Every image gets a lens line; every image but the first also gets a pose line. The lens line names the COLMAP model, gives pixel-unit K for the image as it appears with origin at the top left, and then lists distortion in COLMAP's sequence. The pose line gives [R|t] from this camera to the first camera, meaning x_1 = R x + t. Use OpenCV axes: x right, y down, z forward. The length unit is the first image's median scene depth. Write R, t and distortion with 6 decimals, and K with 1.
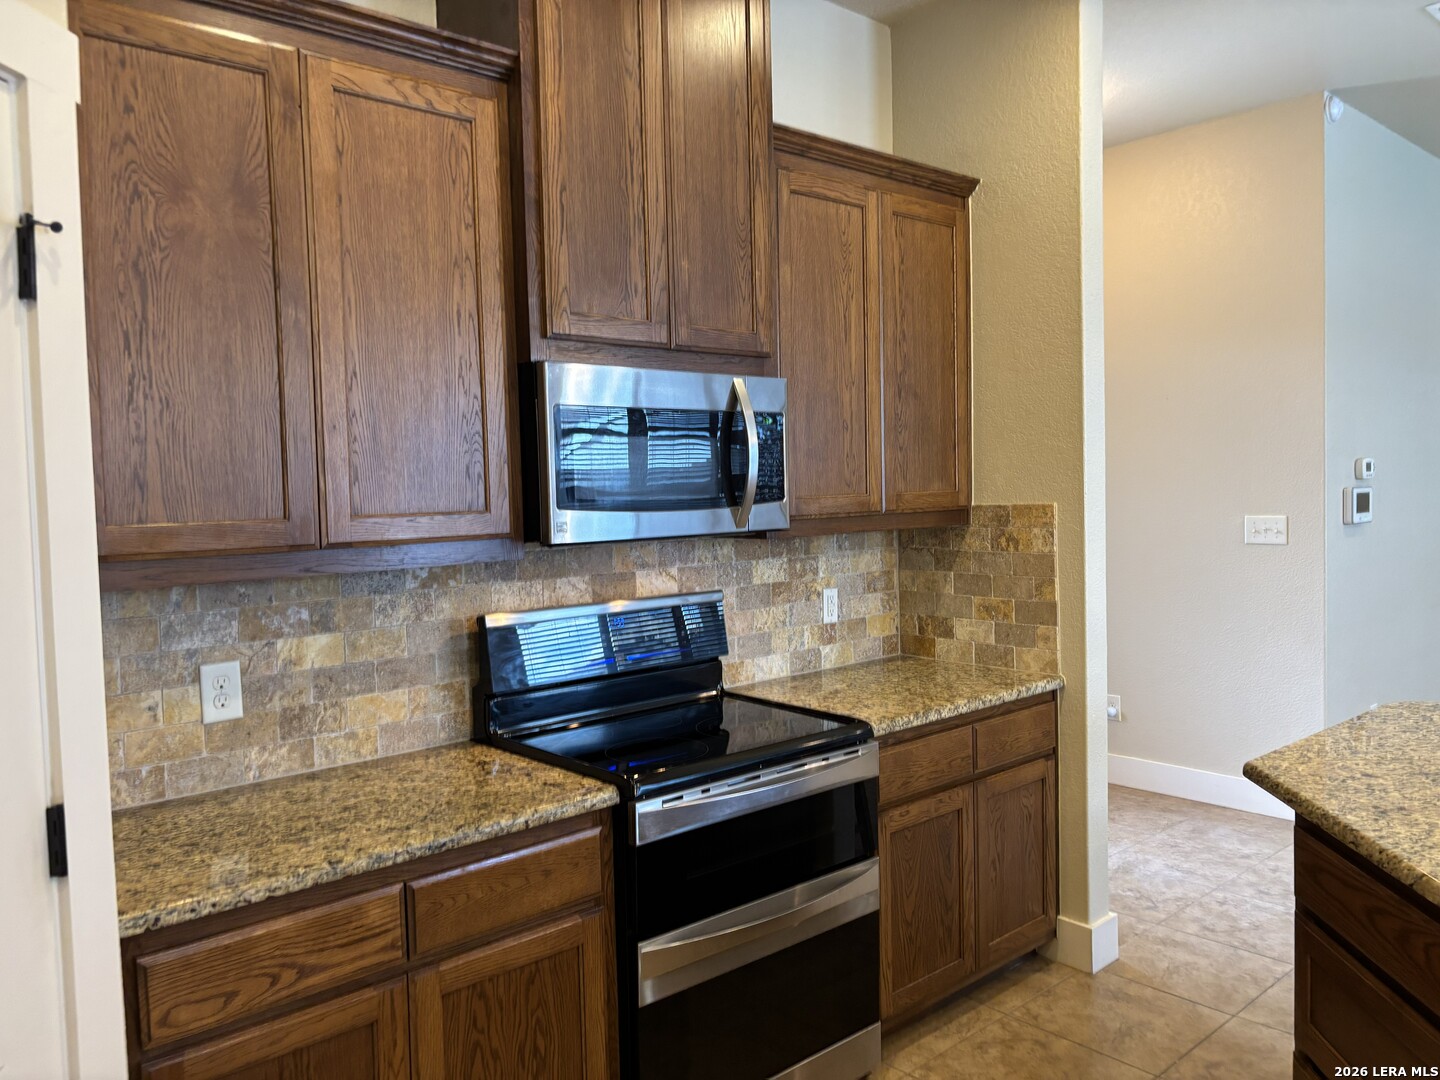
lens RADIAL K [[1095.4, 0, 720.8], [0, 1095.4, 534.2], [0, 0, 1]] dist [0.038402, -0.056174]
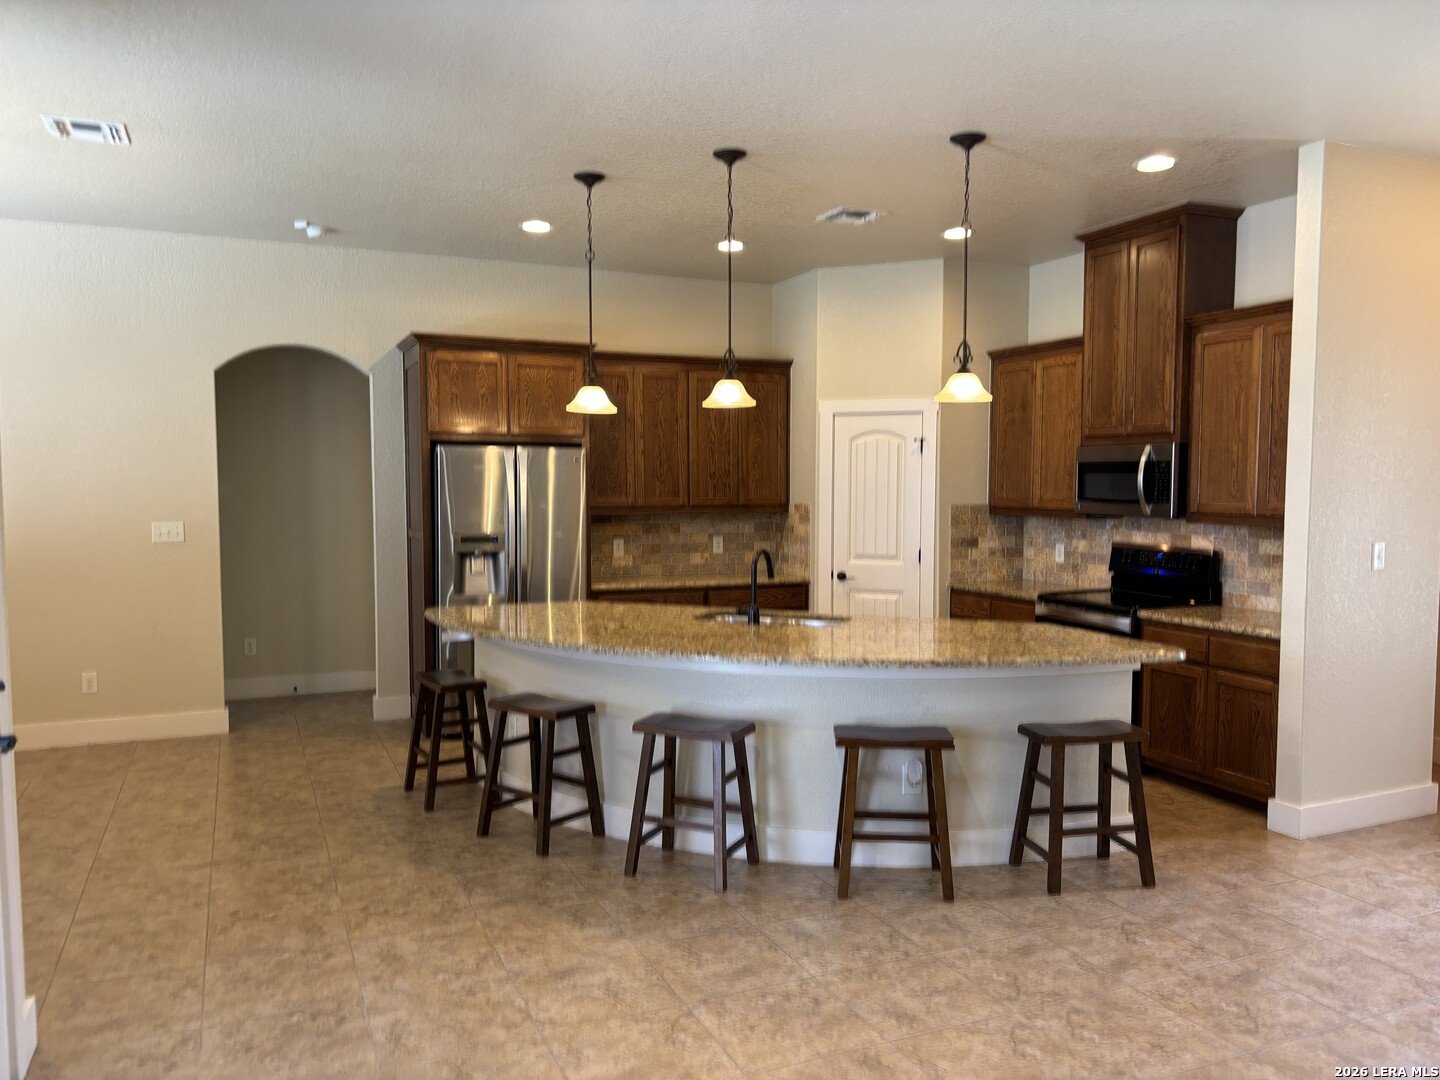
lens RADIAL K [[1074.6, 0, 716.5], [0, 1074.6, 545.3], [0, 0, 1]] dist [0.031609, -0.050005]
pose [[-0.322232, 0.077878, -0.943452, 2.825665], [-0.046404, 0.994113, 0.097909, -0.138888], [0.945523, 0.075329, -0.316721, 1.061682]]
